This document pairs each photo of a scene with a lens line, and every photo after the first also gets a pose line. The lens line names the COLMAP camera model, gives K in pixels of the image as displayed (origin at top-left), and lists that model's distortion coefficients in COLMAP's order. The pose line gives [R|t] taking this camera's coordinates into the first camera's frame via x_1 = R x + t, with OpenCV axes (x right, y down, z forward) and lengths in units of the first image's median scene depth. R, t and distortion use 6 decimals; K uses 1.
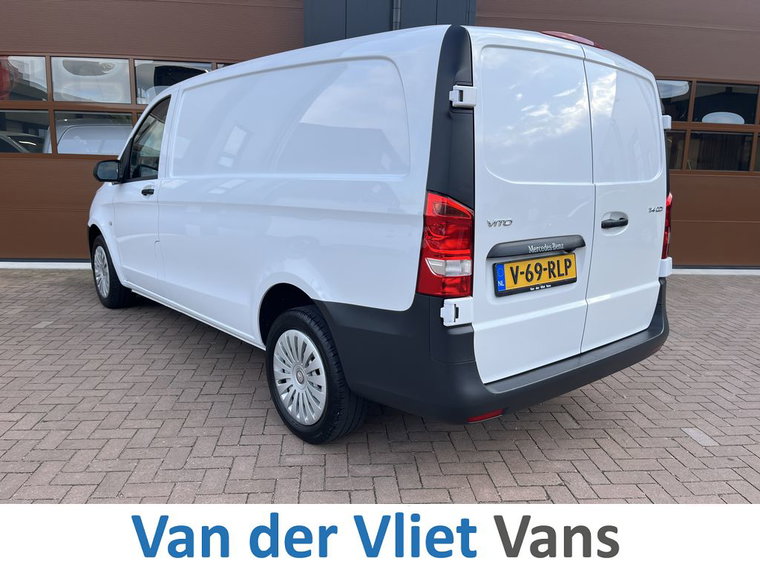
lens RADIAL K [[577.5, 0, 380.8], [0, 577.5, 286.8], [0, 0, 1]] dist [0.071088, -0.089768]
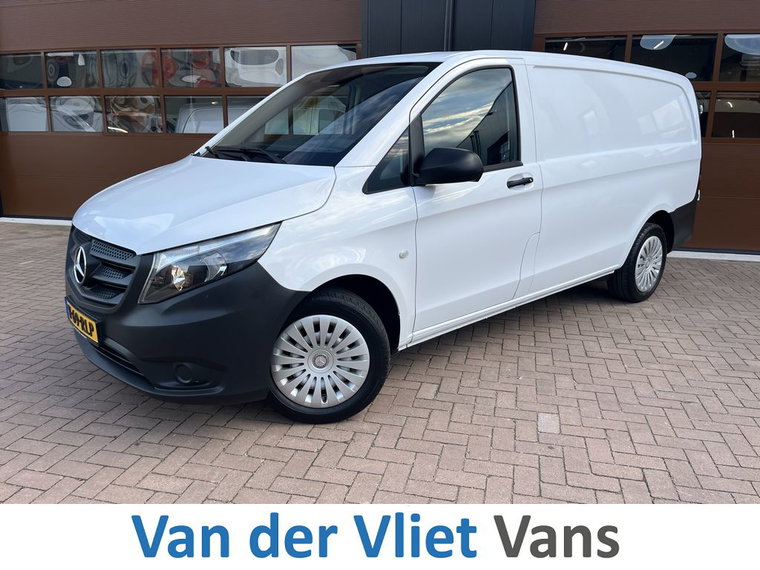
lens RADIAL K [[577.5, 0, 380.9], [0, 577.5, 282.2], [0, 0, 1]] dist [0.071088, -0.089768]
pose [[0.948550, 0.061660, -0.310566, 0.509559], [-0.051911, 0.997868, 0.039566, 0.006576], [0.312343, -0.021408, 0.949728, 0.029207]]
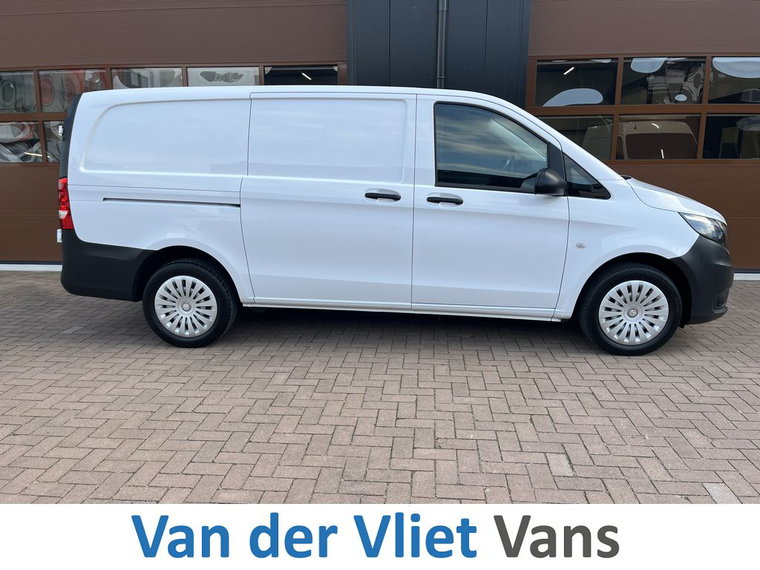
lens RADIAL K [[577.5, 0, 380.7], [0, 577.5, 288.4], [0, 0, 1]] dist [0.071088, -0.089768]
pose [[0.984242, 0.008433, -0.176628, 0.197496], [-0.007025, 0.999938, 0.008594, -0.030781], [0.176690, -0.007218, 0.984240, 0.112997]]
